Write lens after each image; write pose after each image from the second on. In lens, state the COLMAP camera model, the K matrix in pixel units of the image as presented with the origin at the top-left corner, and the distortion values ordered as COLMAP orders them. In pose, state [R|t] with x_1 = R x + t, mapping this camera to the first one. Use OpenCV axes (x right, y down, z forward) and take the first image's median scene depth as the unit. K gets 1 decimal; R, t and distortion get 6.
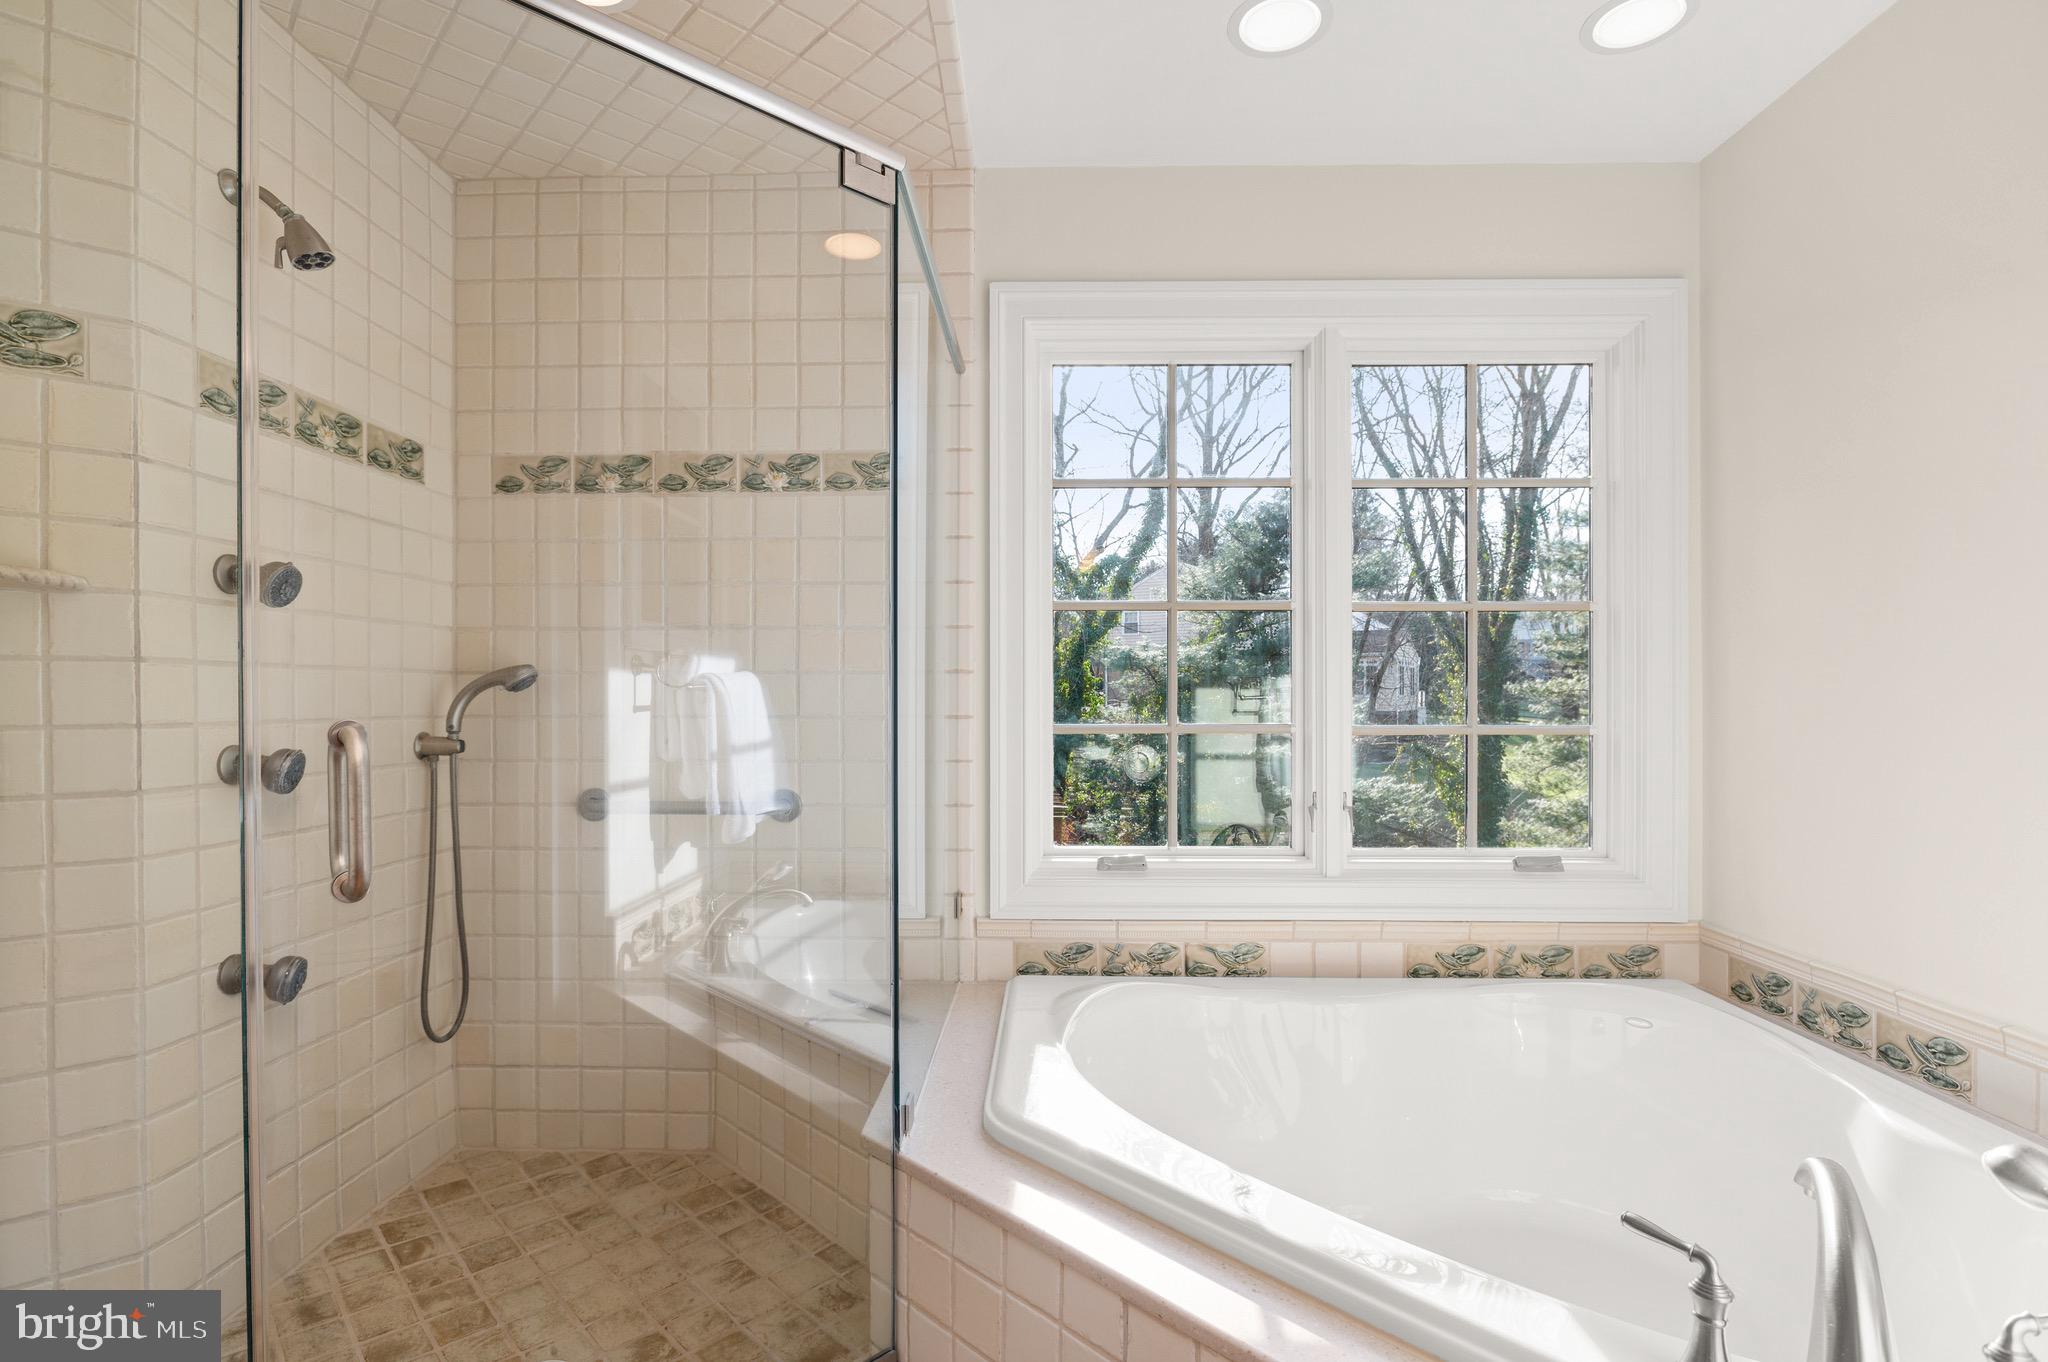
lens RADIAL K [[987.2, 0, 1030.6], [0, 987.2, 718.8], [0, 0, 1]] dist [-0.011036, 0.001336]
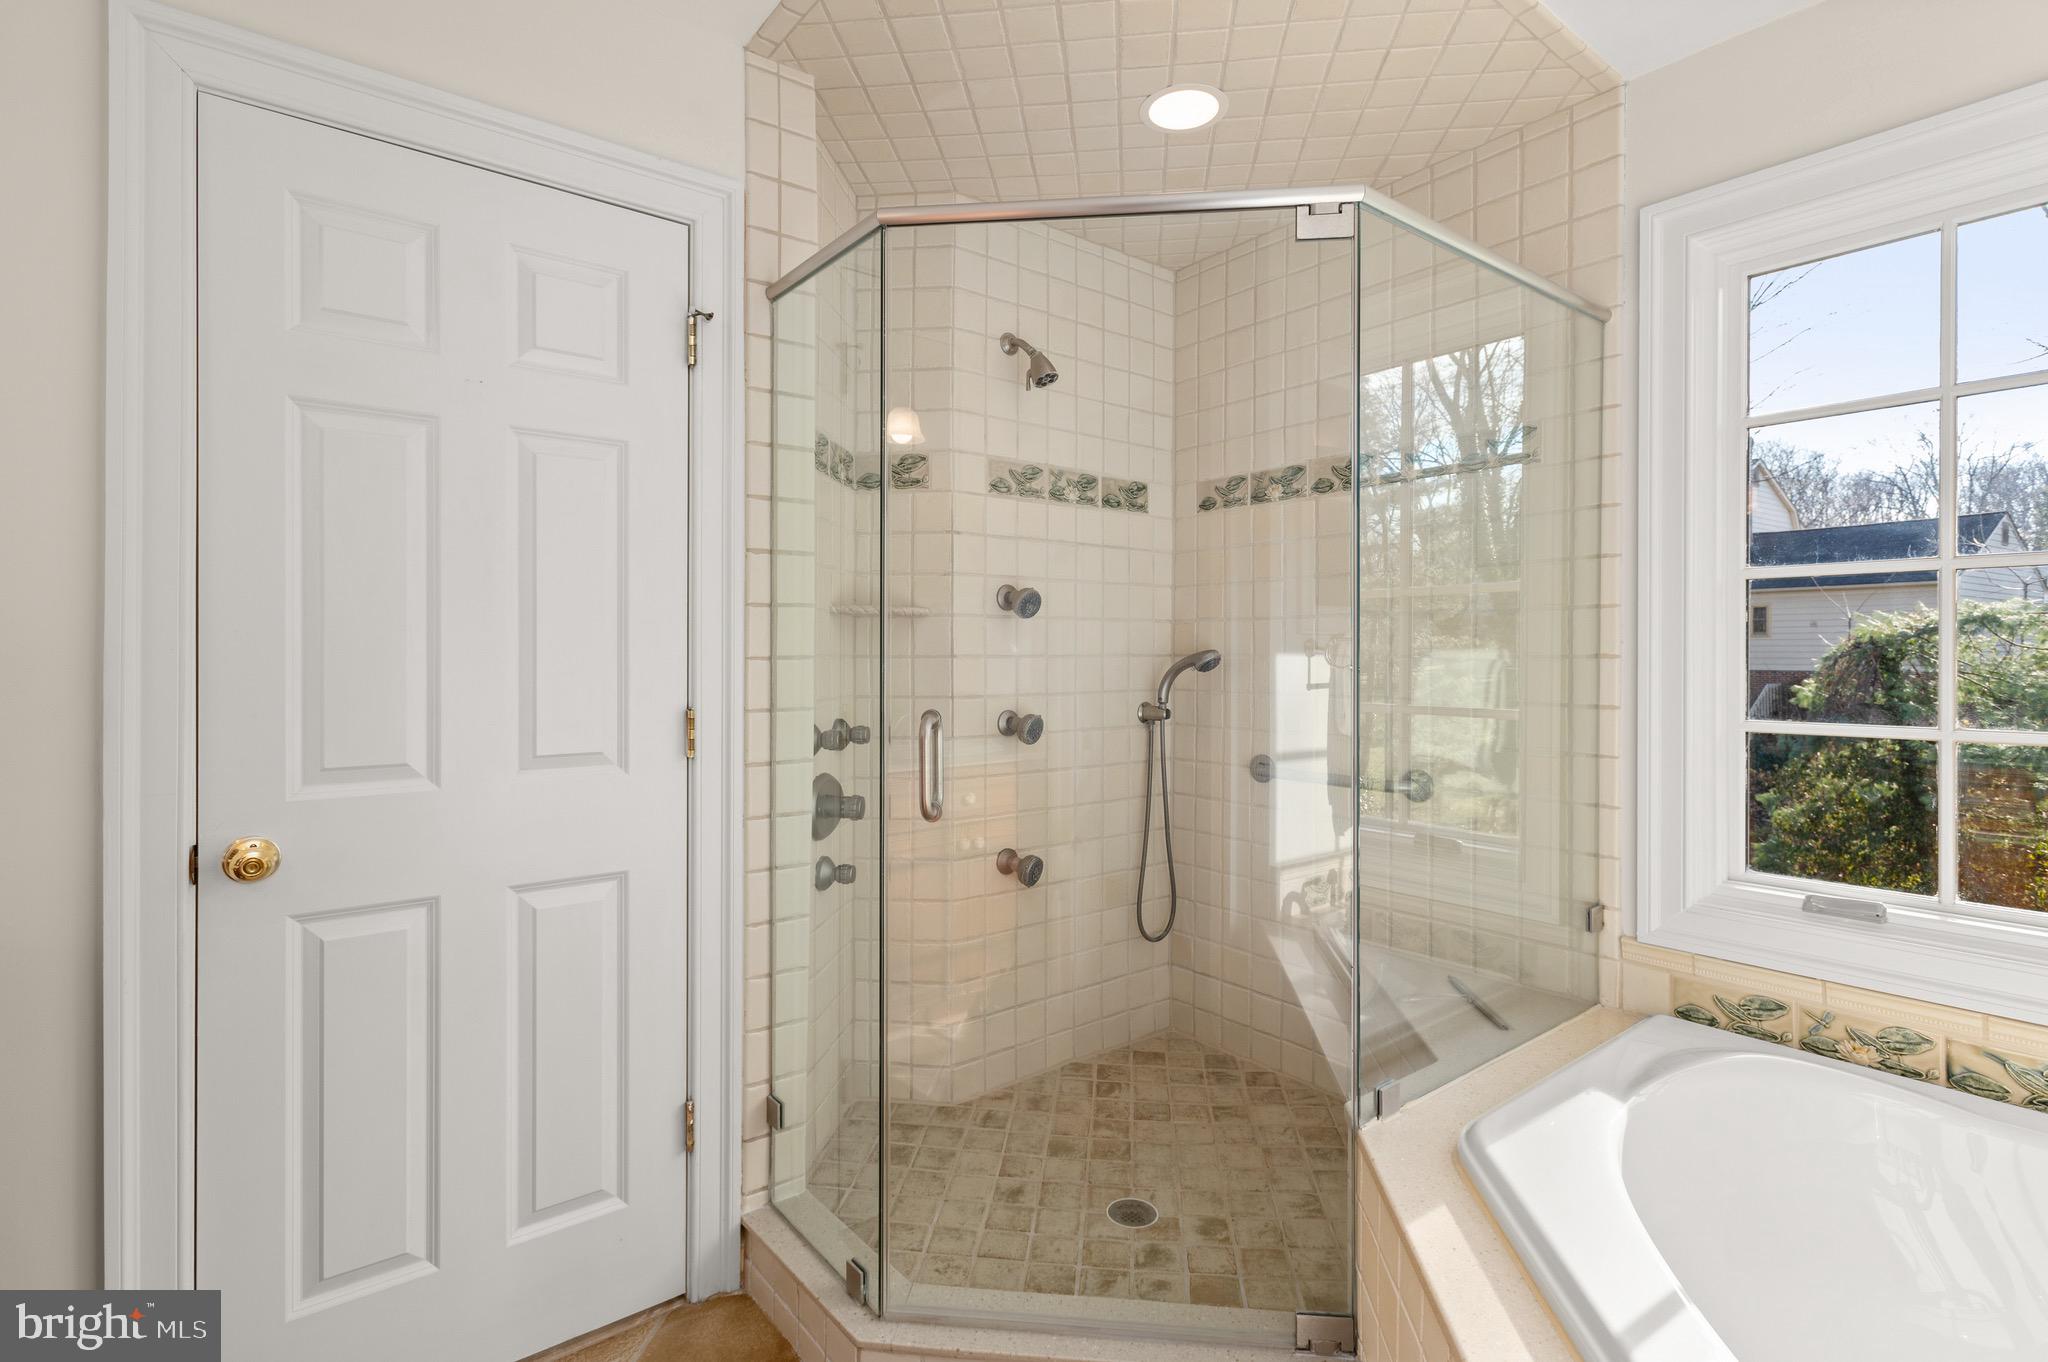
lens RADIAL K [[987.2, 0, 1021.8], [0, 987.2, 663.3], [0, 0, 1]] dist [-0.011036, 0.001336]
pose [[0.635545, 0.008482, -0.772017, 0.287530], [-0.015138, 0.999884, -0.001477, -0.033026], [0.771915, 0.012625, 0.635600, 0.034823]]
